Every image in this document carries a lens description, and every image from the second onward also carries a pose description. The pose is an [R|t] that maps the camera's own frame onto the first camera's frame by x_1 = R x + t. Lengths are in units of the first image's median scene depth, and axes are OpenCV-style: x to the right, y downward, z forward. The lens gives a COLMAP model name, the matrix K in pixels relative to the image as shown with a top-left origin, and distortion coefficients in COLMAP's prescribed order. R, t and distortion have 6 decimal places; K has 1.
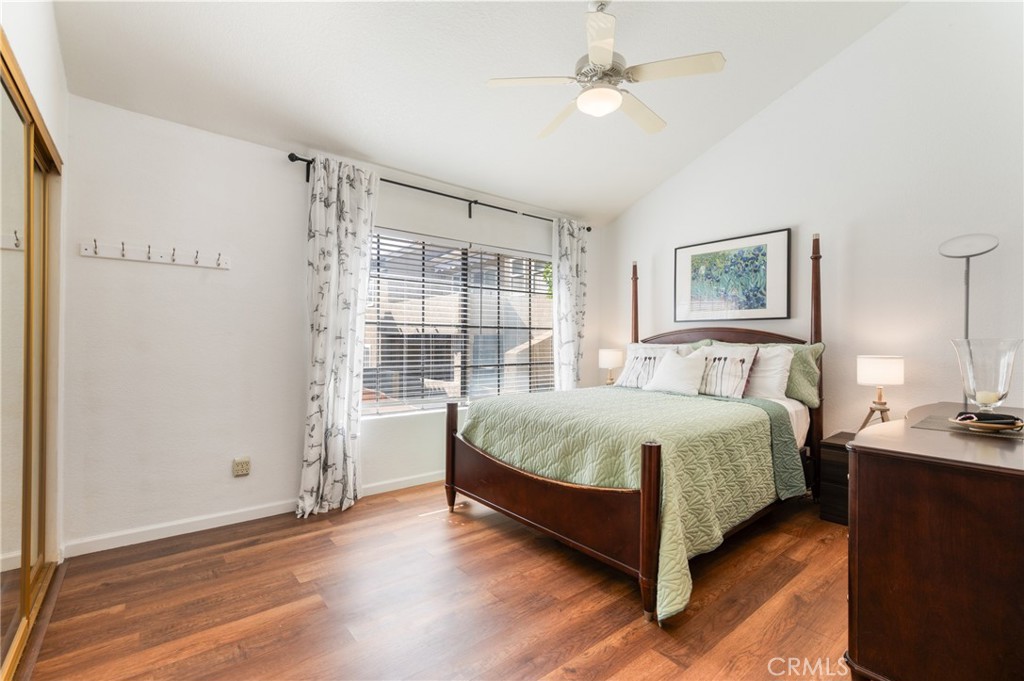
lens RADIAL K [[455.7, 0, 517.5], [0, 455.7, 338.6], [0, 0, 1]] dist [-0.015040, 0.009377]
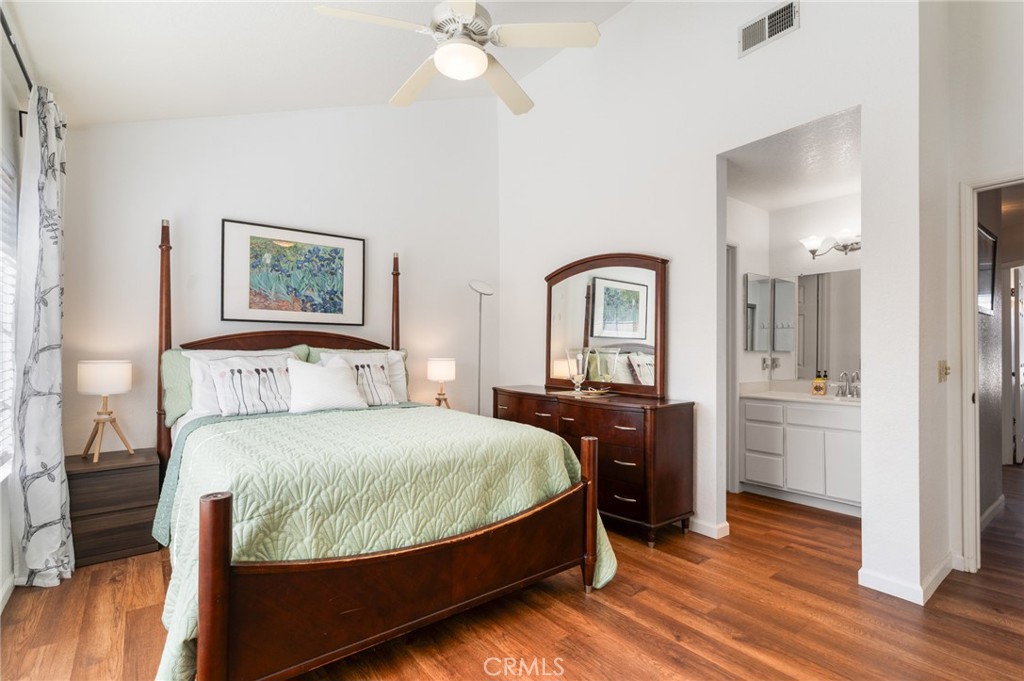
lens RADIAL K [[481.4, 0, 512.0], [0, 481.4, 340.5], [0, 0, 1]] dist [0.000031, -0.000277]
pose [[0.027185, 0.011832, 0.999560, -0.480447], [-0.012659, 0.999854, -0.011492, -0.000796], [-0.999550, -0.012341, 0.027331, 0.597240]]
